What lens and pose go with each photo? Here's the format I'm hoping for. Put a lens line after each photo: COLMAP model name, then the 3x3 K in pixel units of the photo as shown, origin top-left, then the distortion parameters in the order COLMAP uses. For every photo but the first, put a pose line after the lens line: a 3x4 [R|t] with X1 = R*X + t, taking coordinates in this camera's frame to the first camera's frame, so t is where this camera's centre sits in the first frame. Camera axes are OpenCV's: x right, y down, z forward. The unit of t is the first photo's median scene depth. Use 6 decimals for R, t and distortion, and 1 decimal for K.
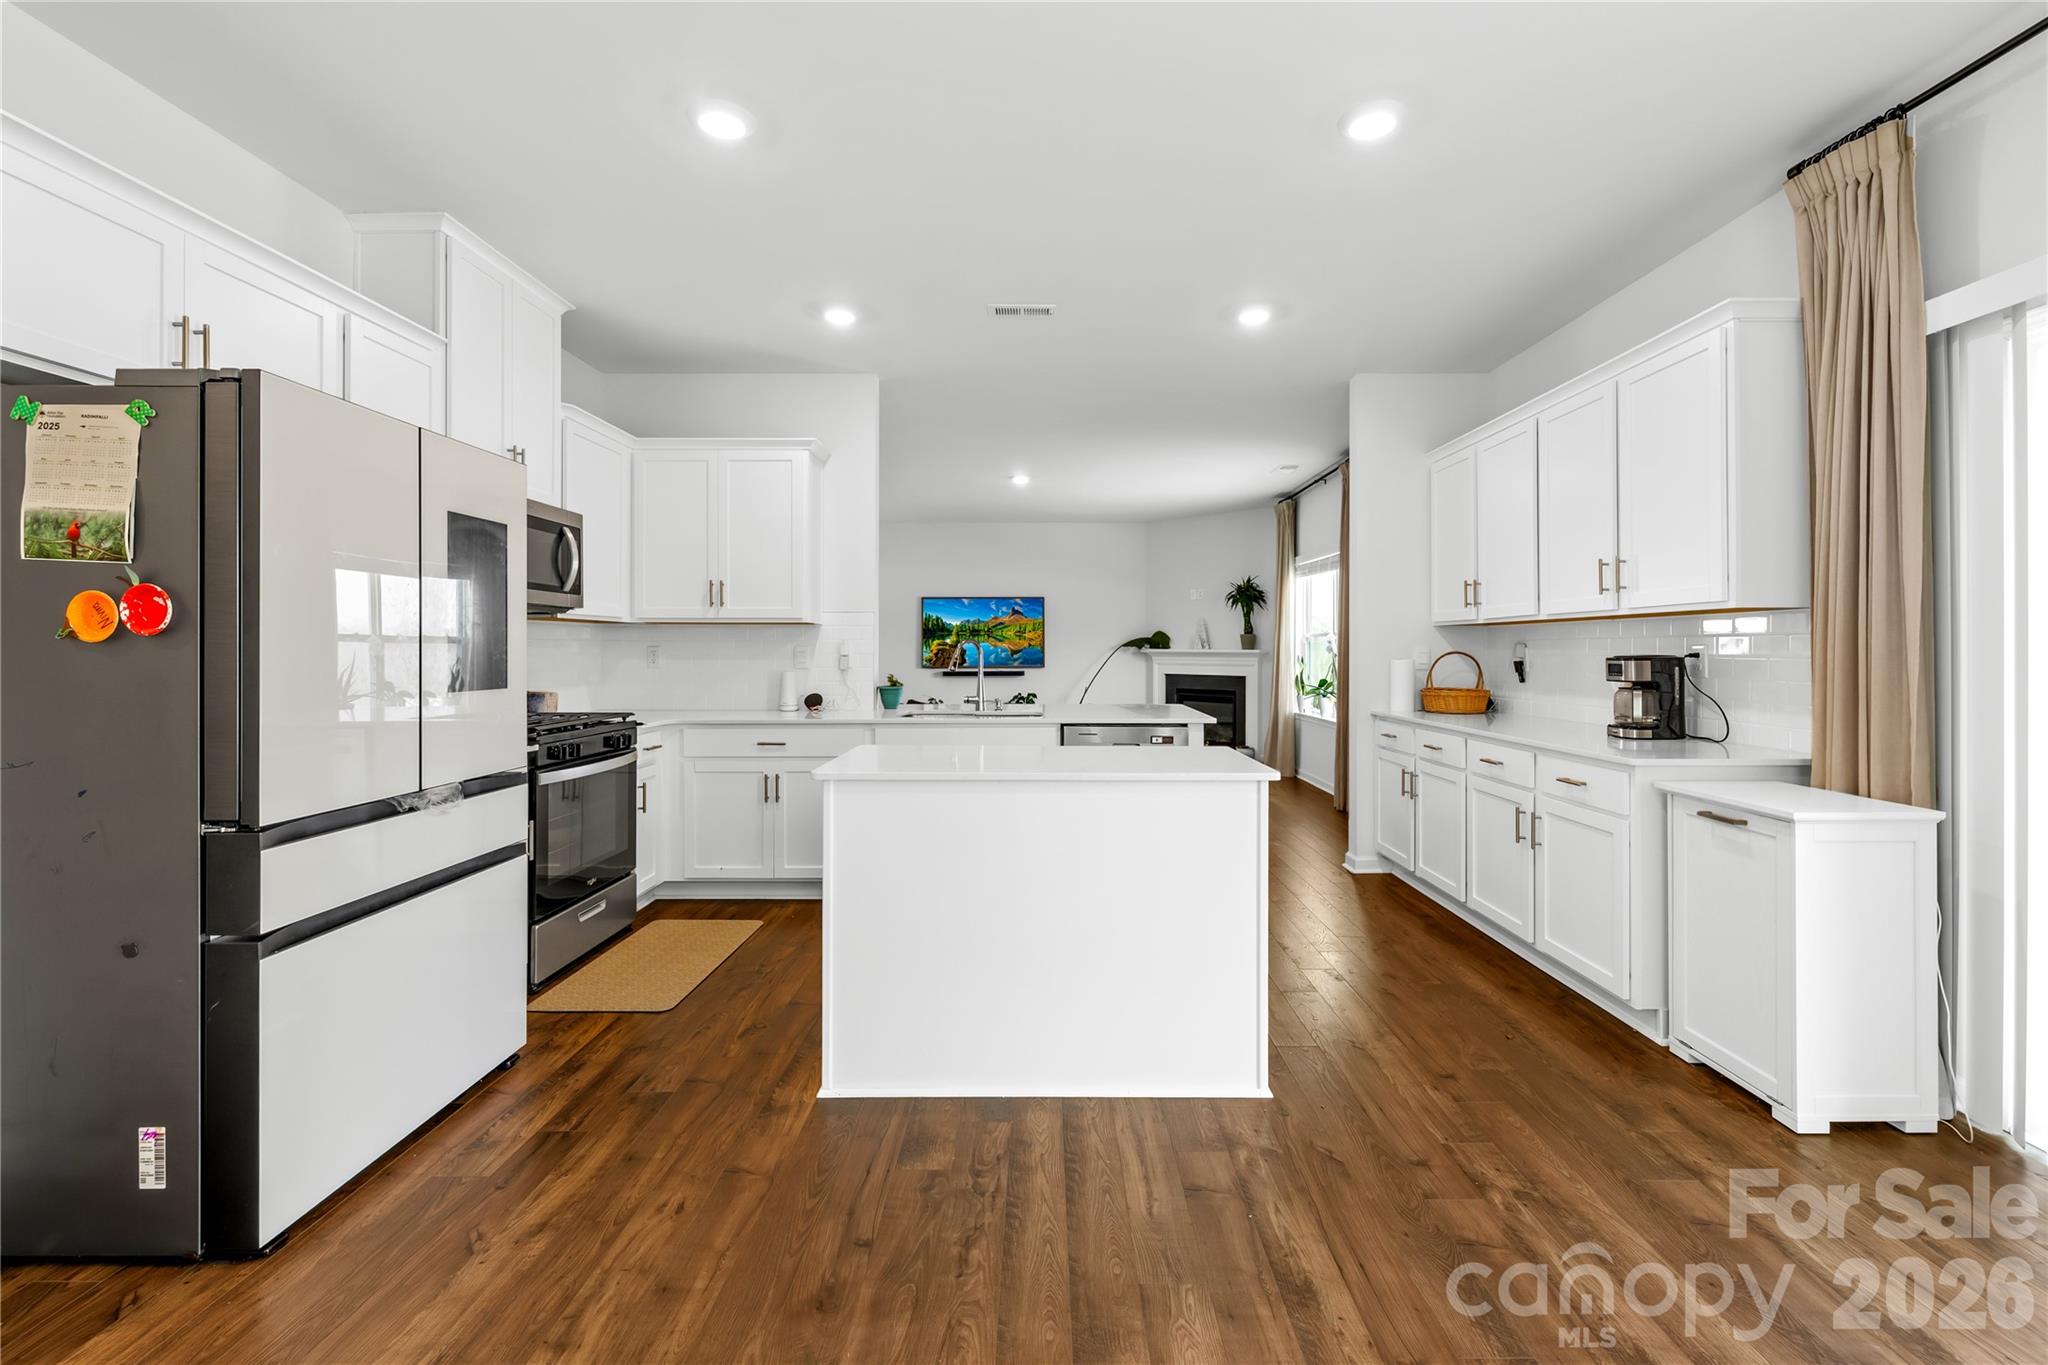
lens RADIAL K [[883.5, 0, 1046.0], [0, 883.5, 649.6], [0, 0, 1]] dist [0.000818, -0.000132]
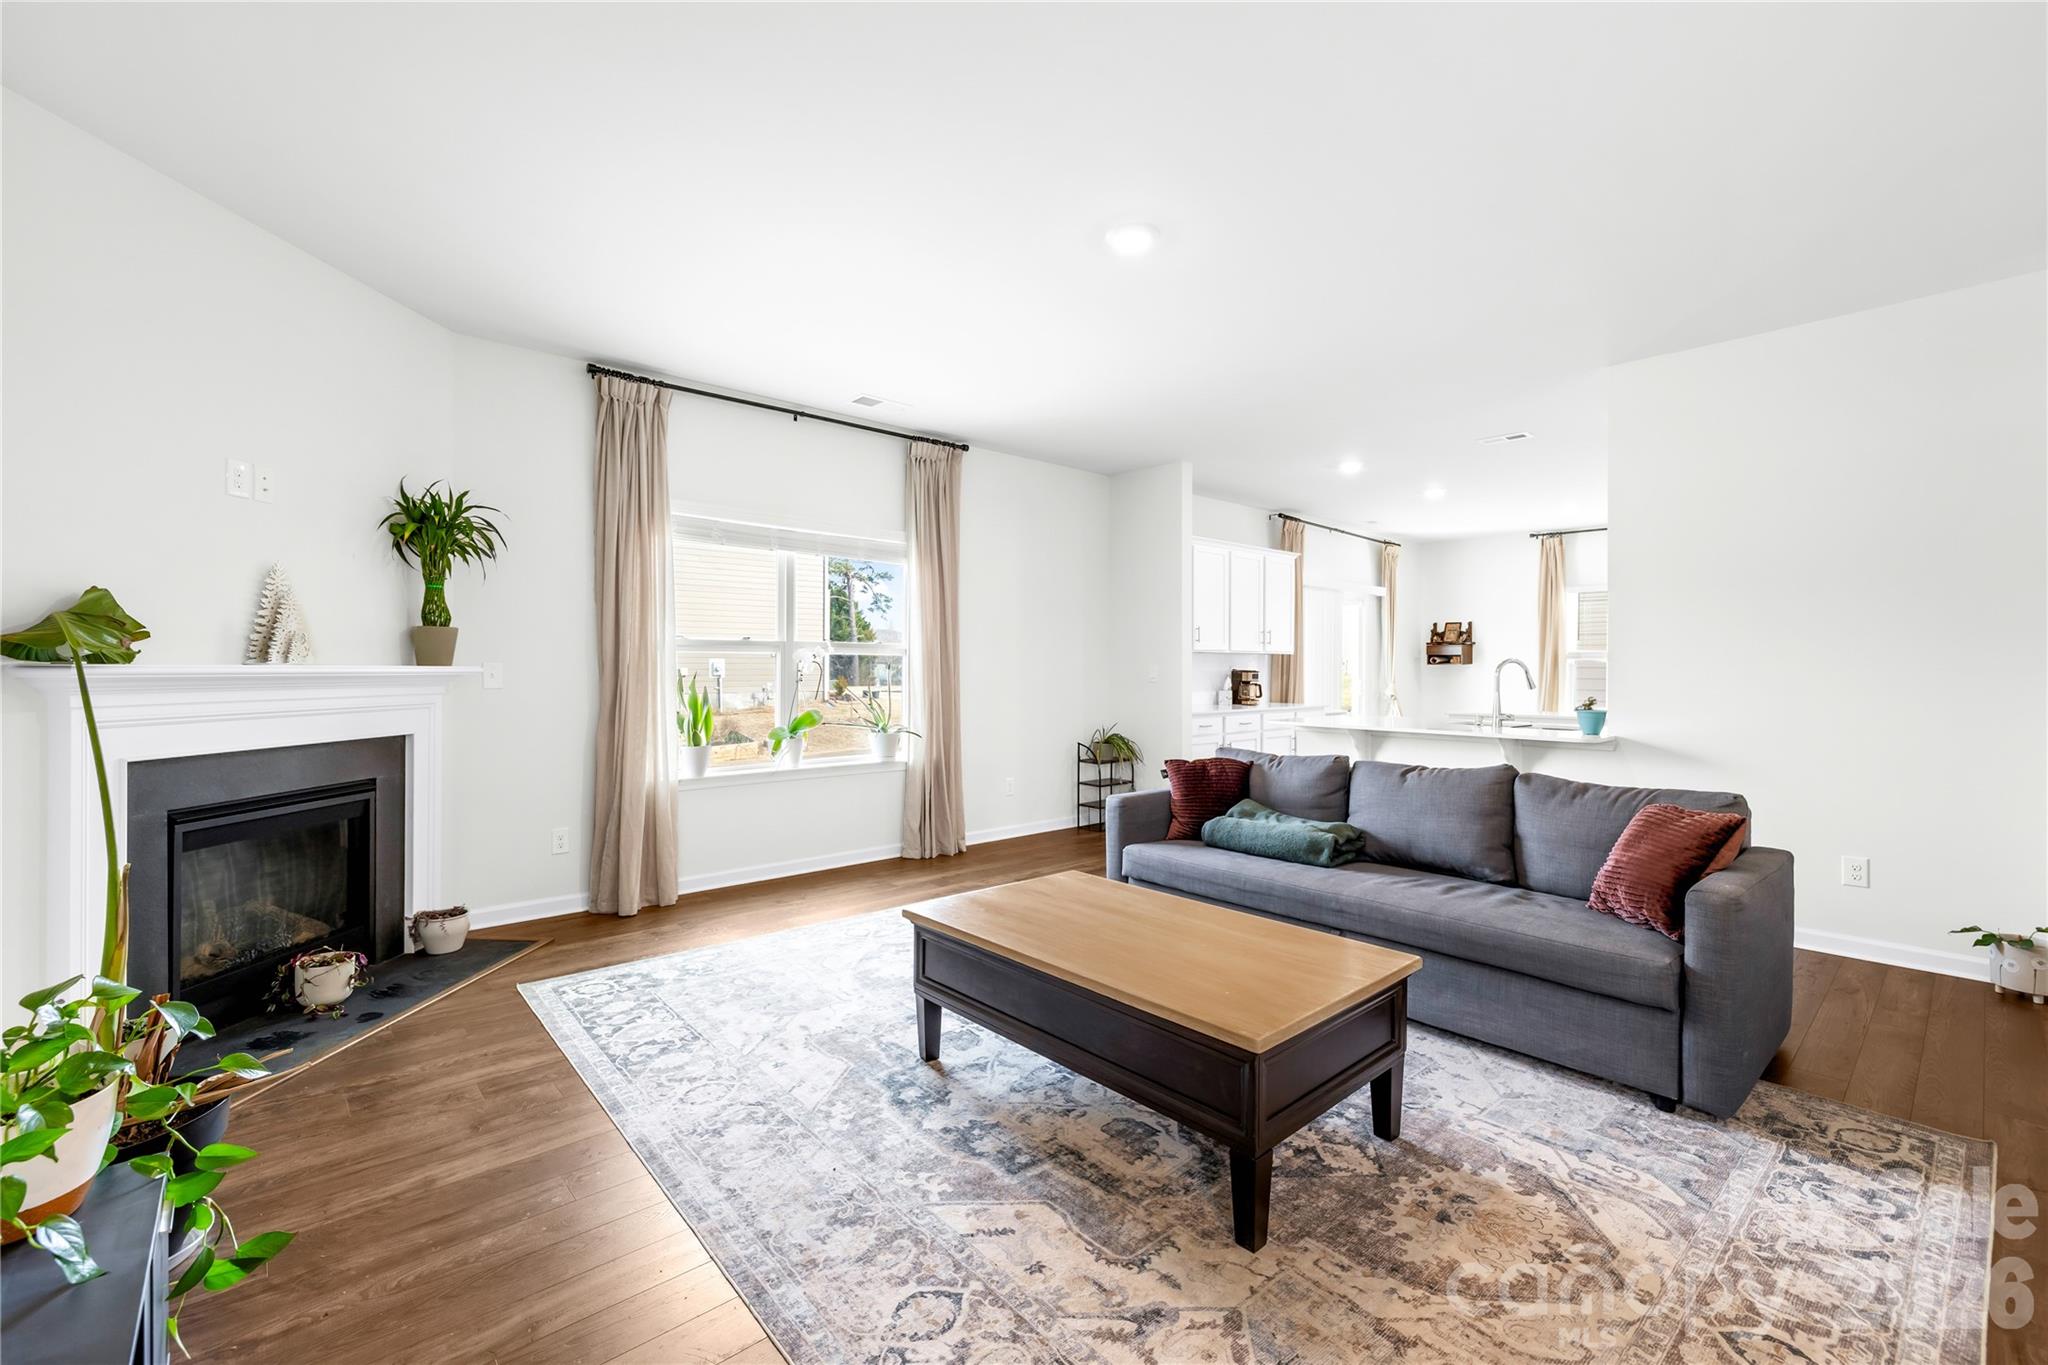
lens RADIAL K [[863.7, 0, 1020.0], [0, 863.7, 678.3], [0, 0, 1]] dist [-0.000092, -0.000240]
pose [[-0.663464, -0.012603, 0.748102, -0.703475], [-0.003770, 0.999902, 0.013502, -0.001666], [-0.748199, 0.006138, -0.663447, 3.161917]]
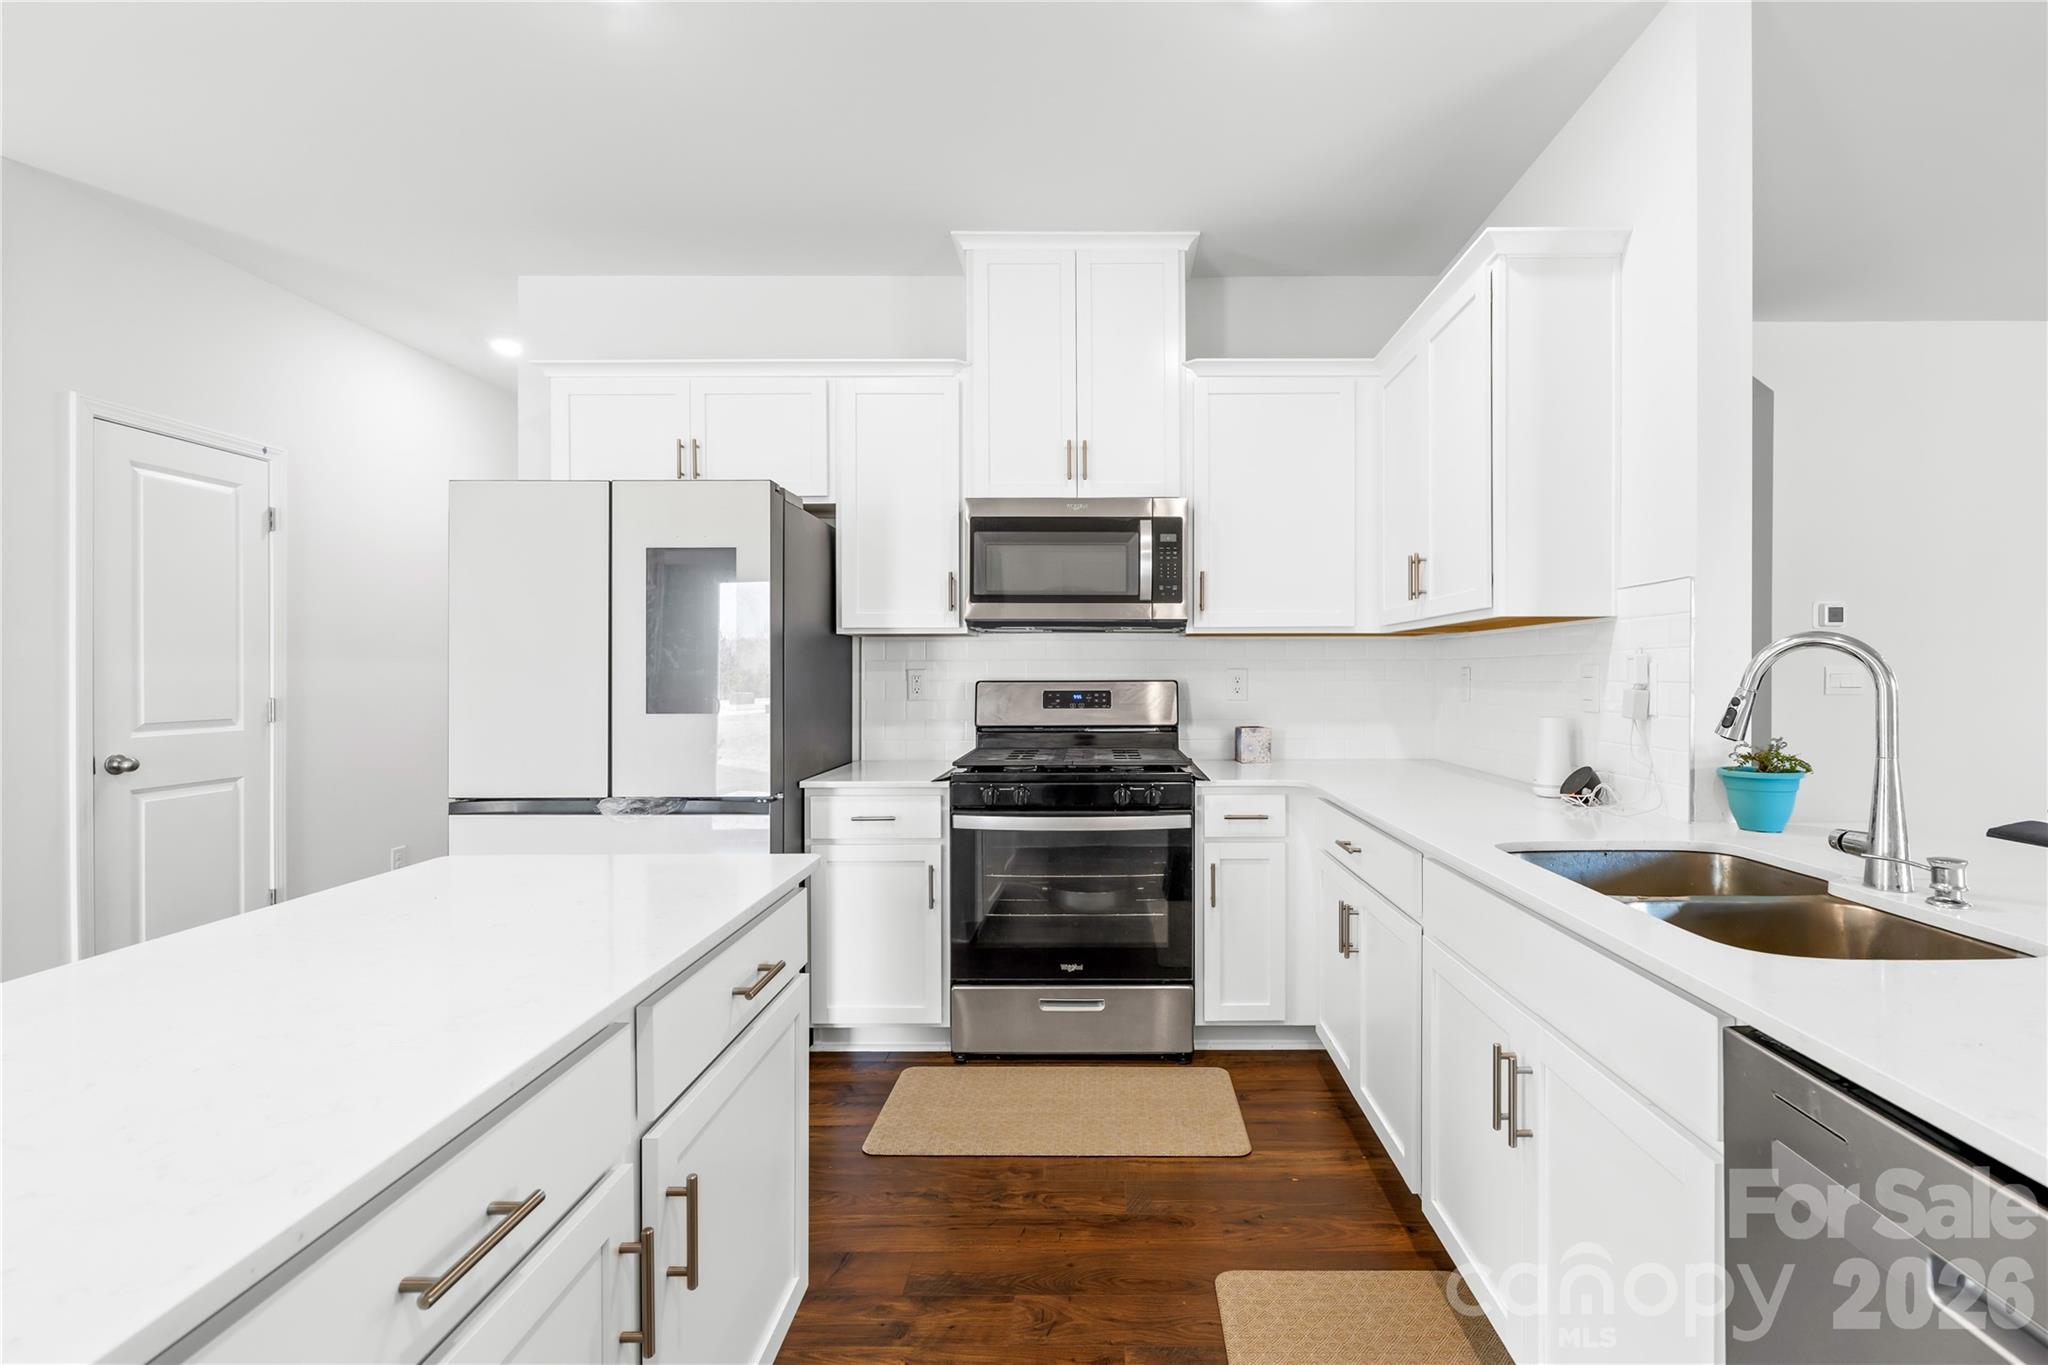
lens RADIAL K [[897.2, 0, 1100.9], [0, 897.2, 674.9], [0, 0, 1]] dist [0.000318, 0.000014]
pose [[0.002811, 0.000622, -0.999996, 0.311487], [0.002488, 0.999997, 0.000629, 0.000747], [0.999993, -0.002490, 0.002809, 1.108584]]
